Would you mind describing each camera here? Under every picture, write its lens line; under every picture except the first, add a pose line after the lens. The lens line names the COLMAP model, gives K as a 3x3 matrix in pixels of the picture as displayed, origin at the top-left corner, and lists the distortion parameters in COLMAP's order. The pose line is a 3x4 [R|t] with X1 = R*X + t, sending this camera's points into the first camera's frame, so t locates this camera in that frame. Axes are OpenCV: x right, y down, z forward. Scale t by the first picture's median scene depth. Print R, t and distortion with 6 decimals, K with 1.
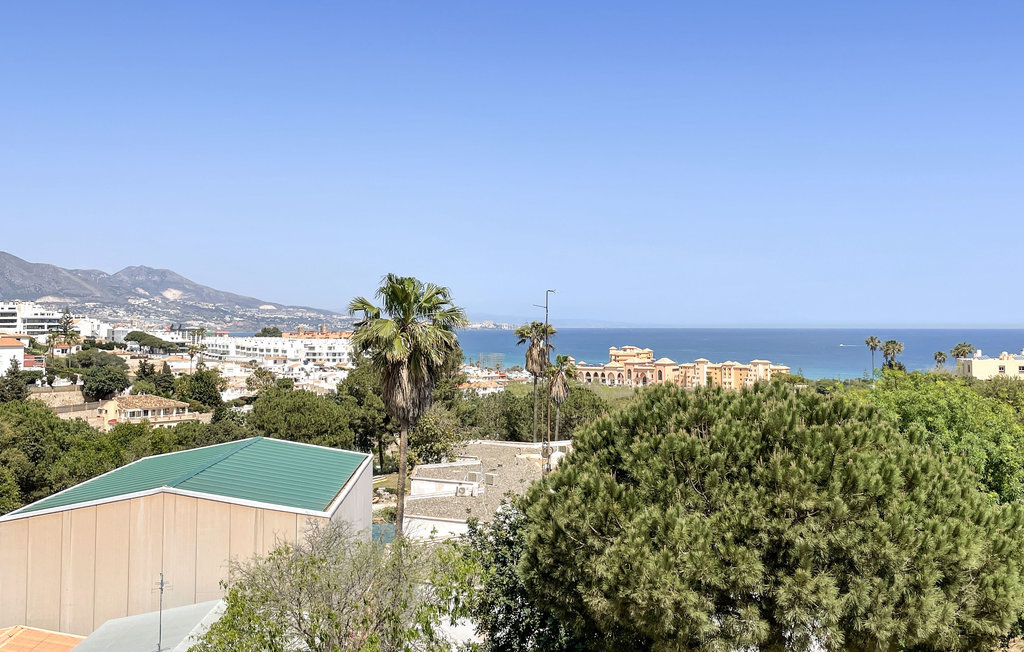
lens RADIAL K [[999.5, 0, 508.0], [0, 999.5, 326.0], [0, 0, 1]] dist [0.010058, 0.000000]
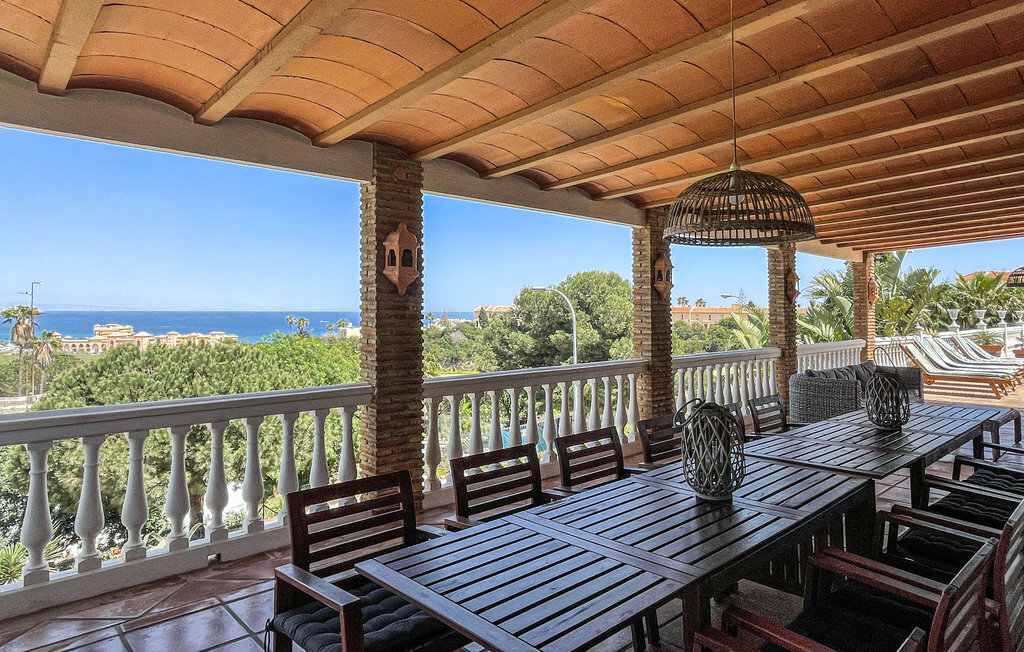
lens RADIAL K [[608.1, 0, 527.1], [0, 608.1, 304.2], [0, 0, 1]] dist [0.016170, -0.000491]
pose [[0.754653, 0.004092, 0.656111, -0.003468], [0.001121, 0.999971, -0.007525, 0.001906], [-0.656123, 0.006414, 0.754627, -0.175860]]
